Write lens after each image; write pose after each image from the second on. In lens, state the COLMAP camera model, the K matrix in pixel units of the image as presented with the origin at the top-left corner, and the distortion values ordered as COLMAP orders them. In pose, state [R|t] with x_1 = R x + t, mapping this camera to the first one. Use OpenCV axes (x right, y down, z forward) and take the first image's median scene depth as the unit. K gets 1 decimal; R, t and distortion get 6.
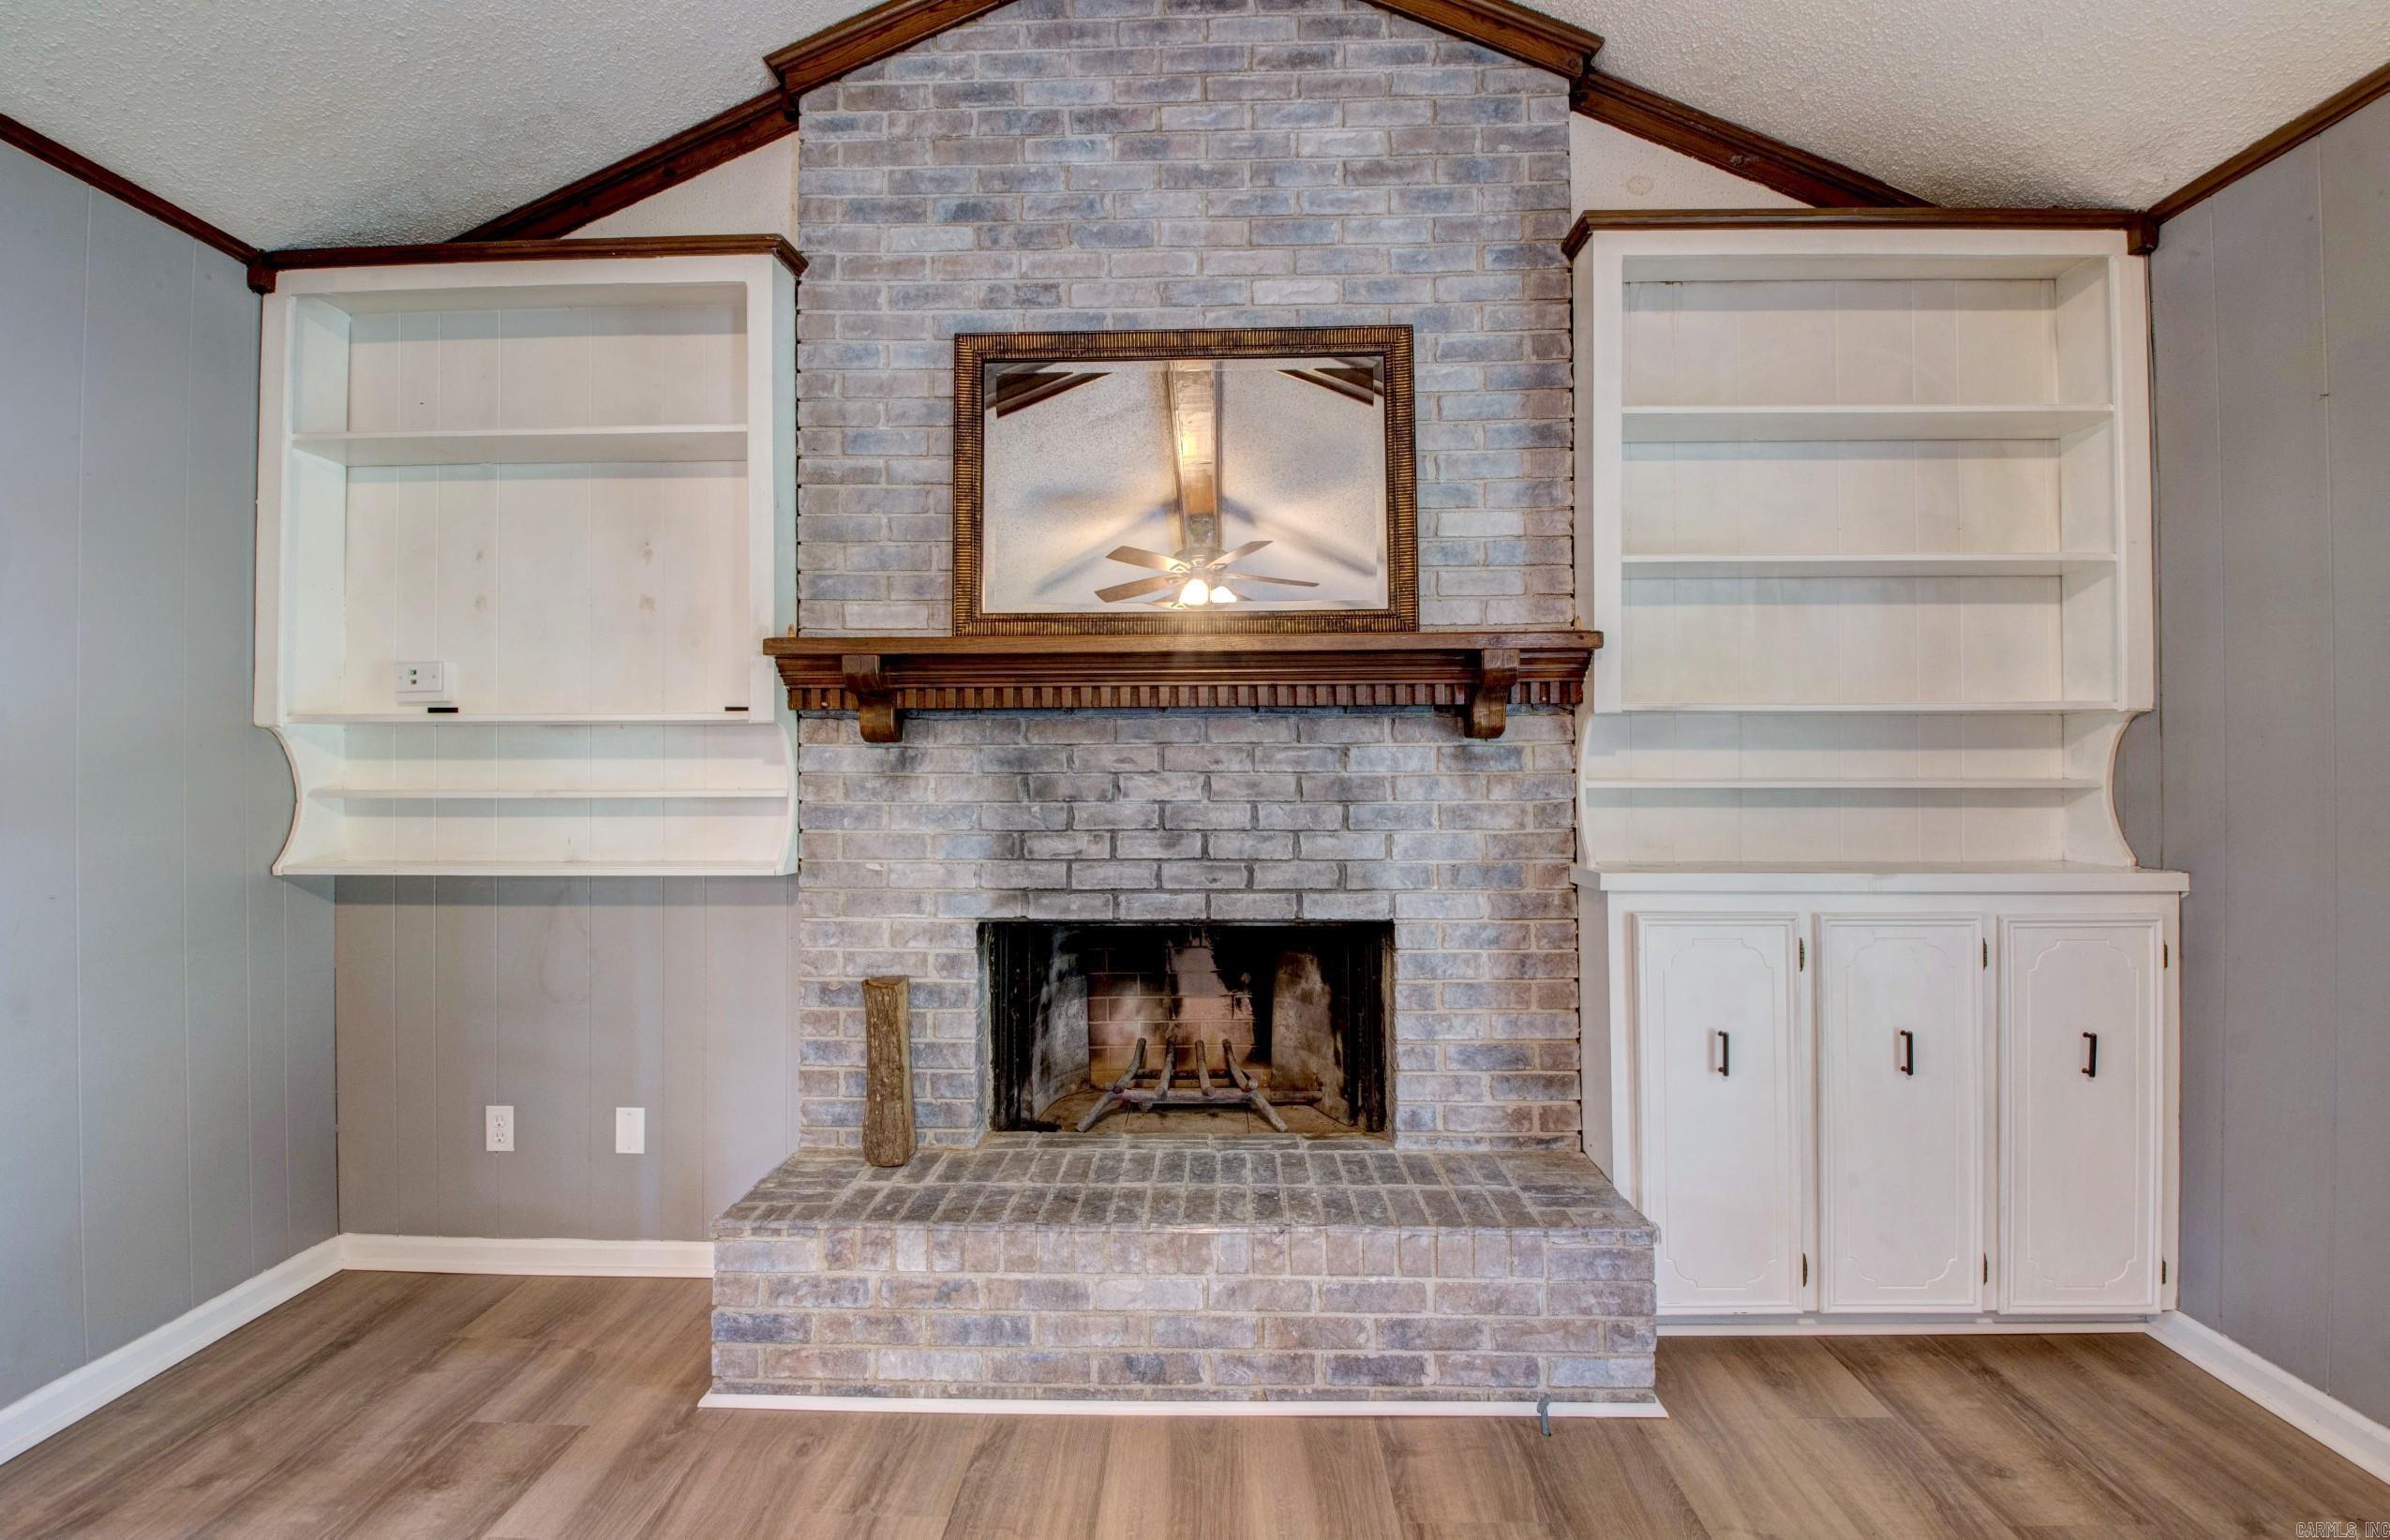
lens RADIAL K [[1145.7, 0, 1190.4], [0, 1145.7, 759.8], [0, 0, 1]] dist [0.014520, -0.040886]
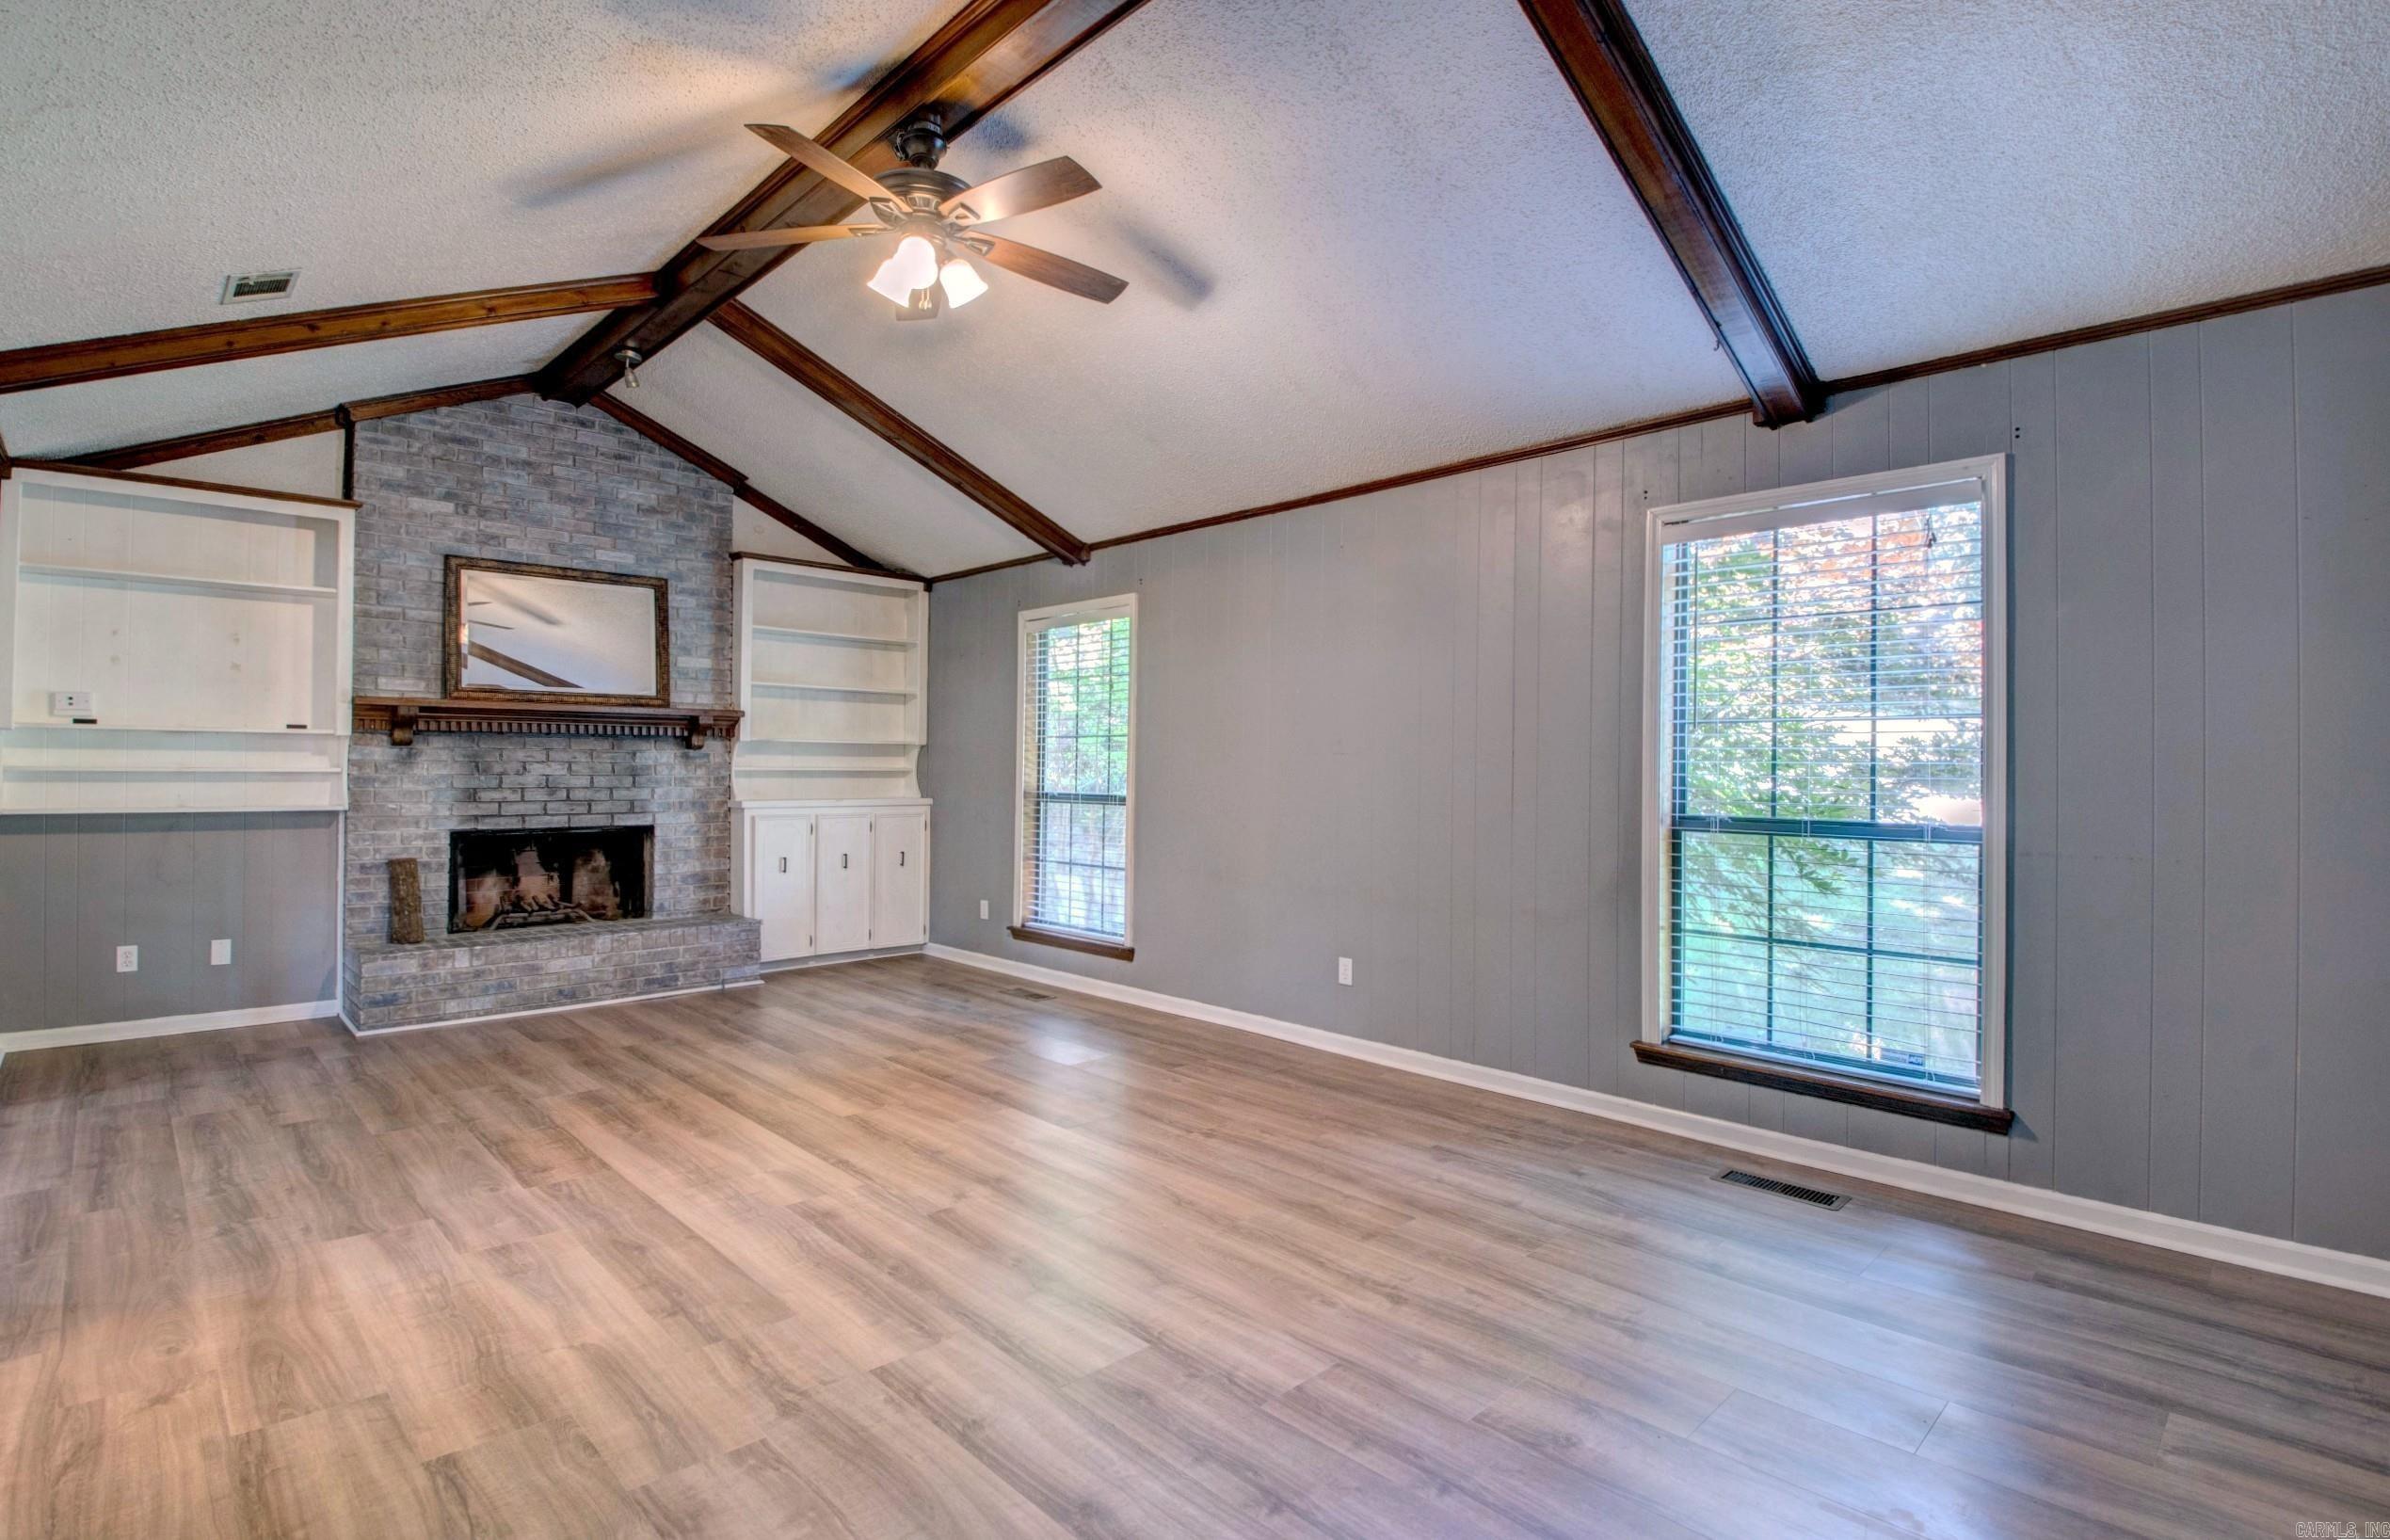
lens RADIAL K [[1068.3, 0, 1197.2], [0, 1068.3, 754.2], [0, 0, 1]] dist [0.017005, -0.018453]
pose [[0.664662, 0.017569, 0.746937, -0.749260], [-0.018498, 0.999804, -0.007056, -0.012973], [-0.746915, -0.009127, 0.664857, -1.347547]]
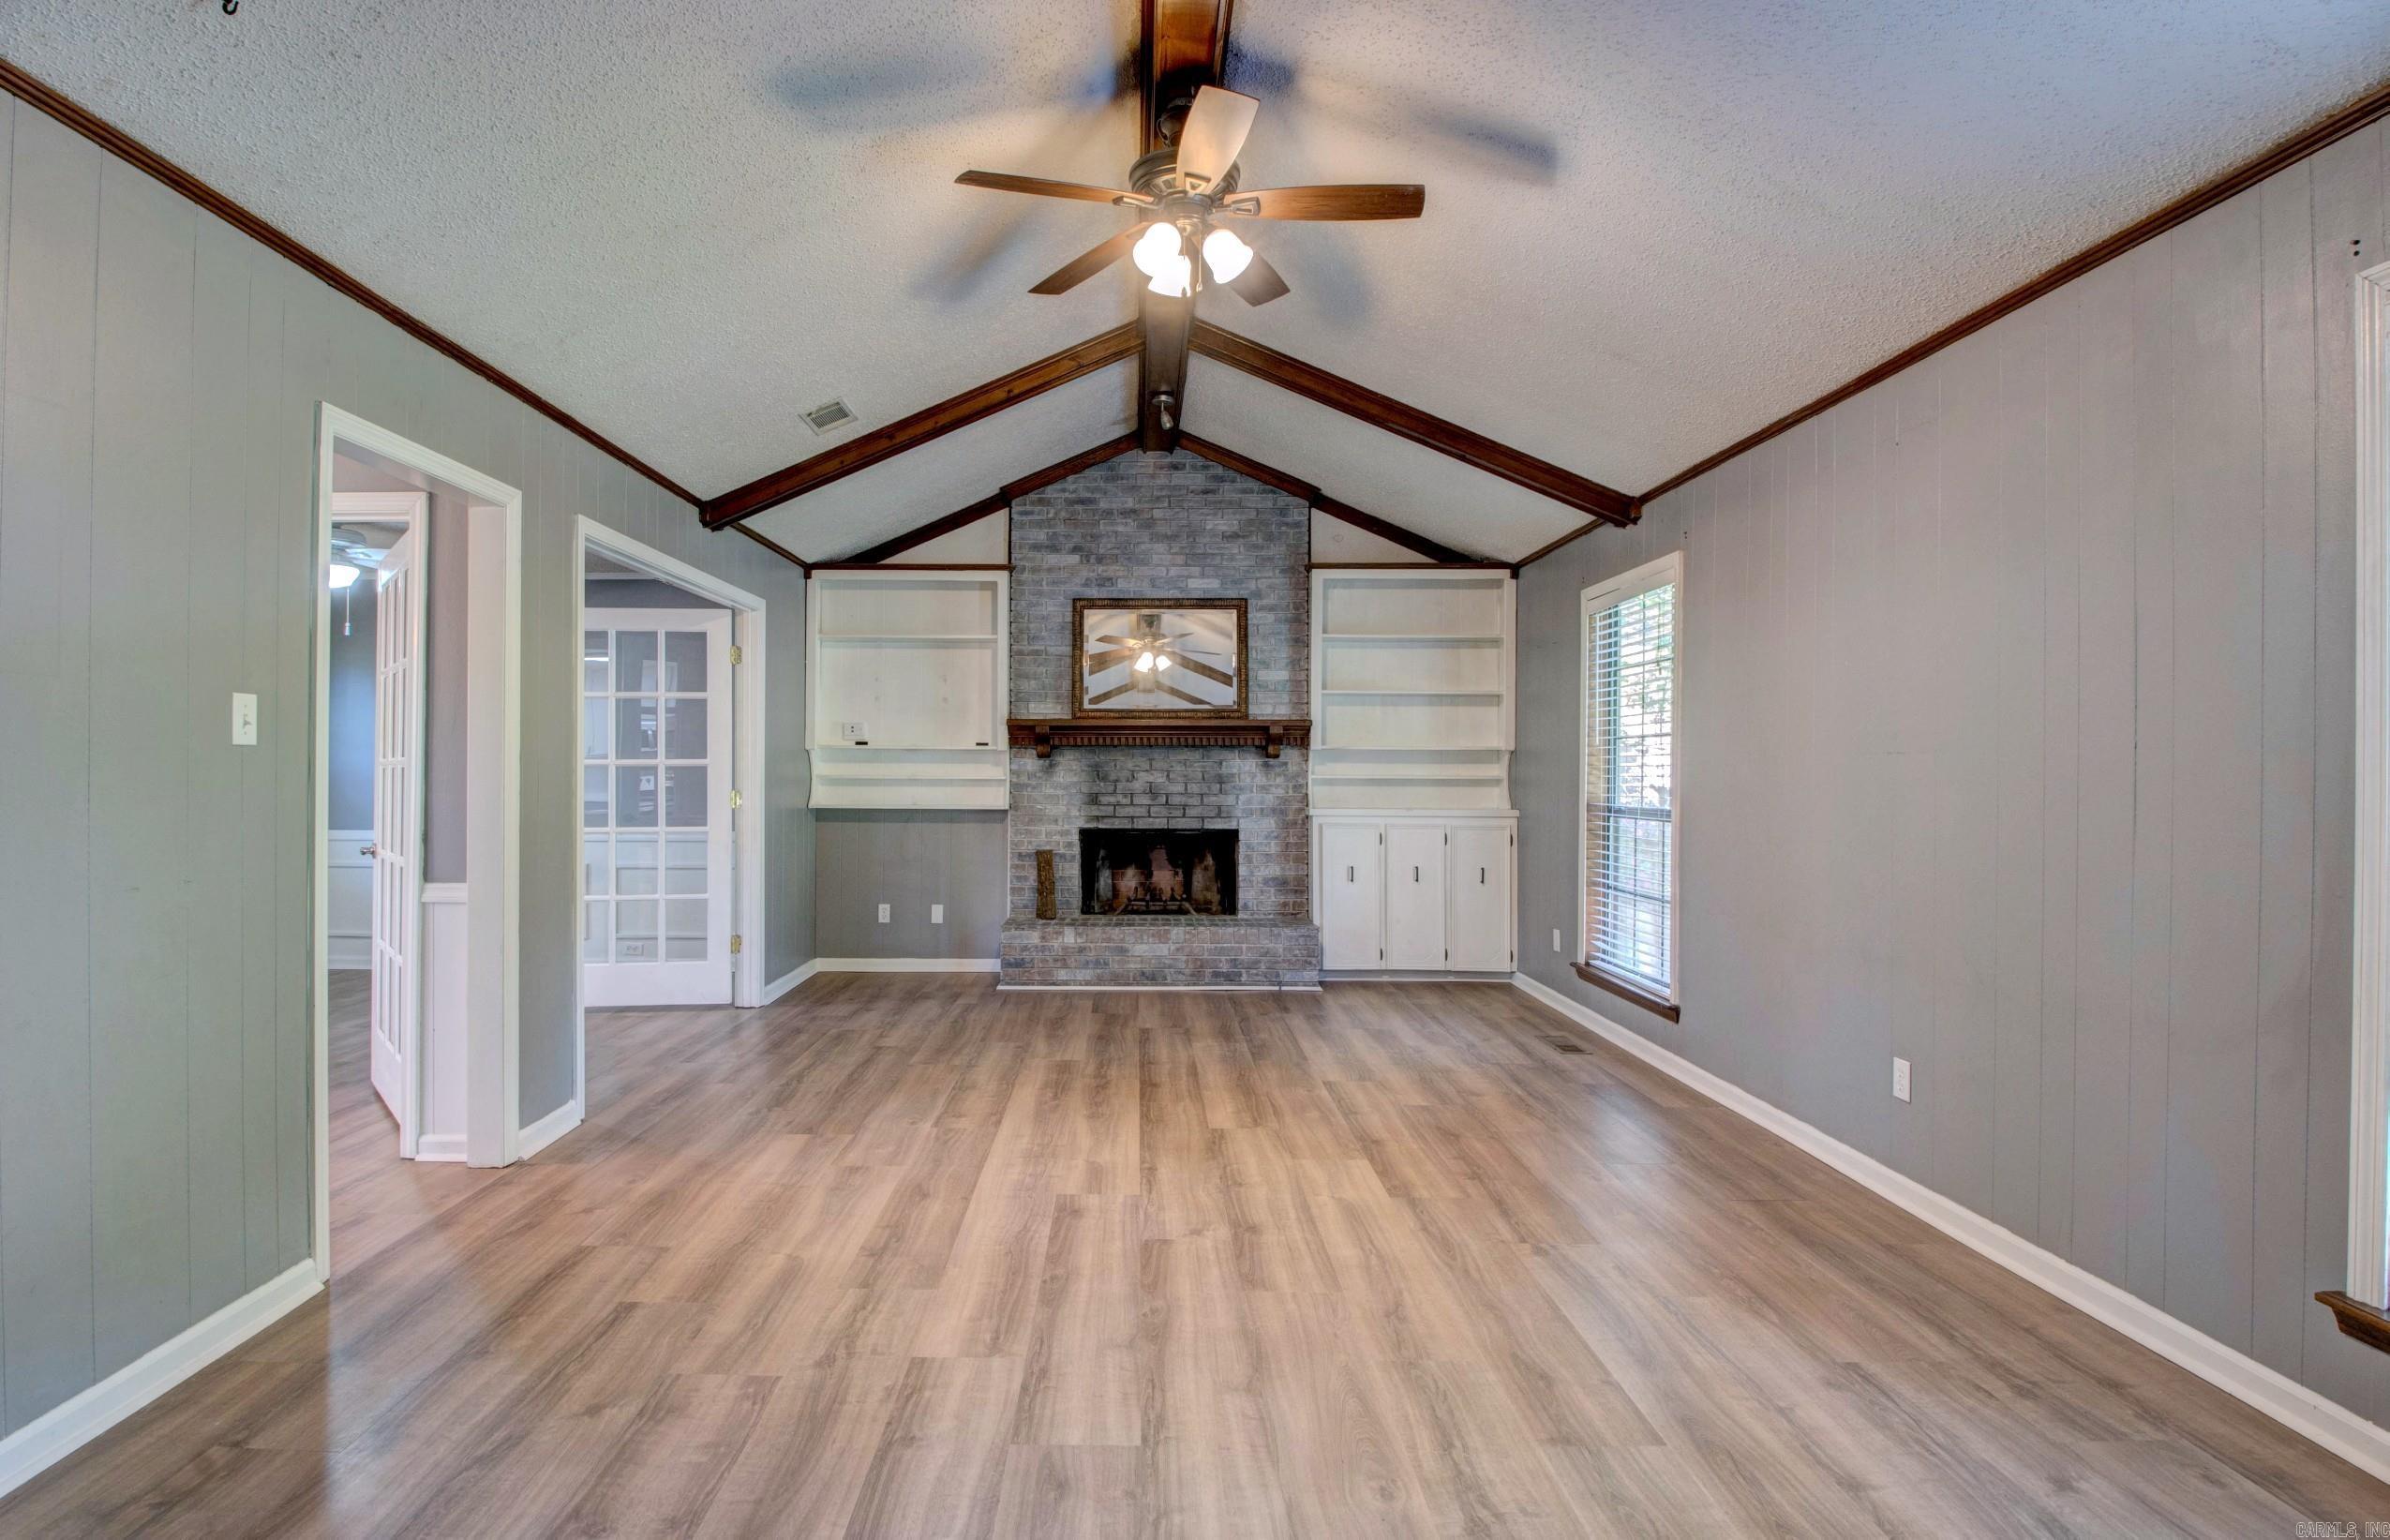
lens RADIAL K [[1136.1, 0, 1186.4], [0, 1136.1, 763.2], [0, 0, 1]] dist [0.037744, -0.040387]
pose [[0.994799, 0.009059, 0.101459, -0.199201], [-0.009583, 0.999943, 0.004672, -0.018720], [-0.101410, -0.005620, 0.994829, -1.531790]]
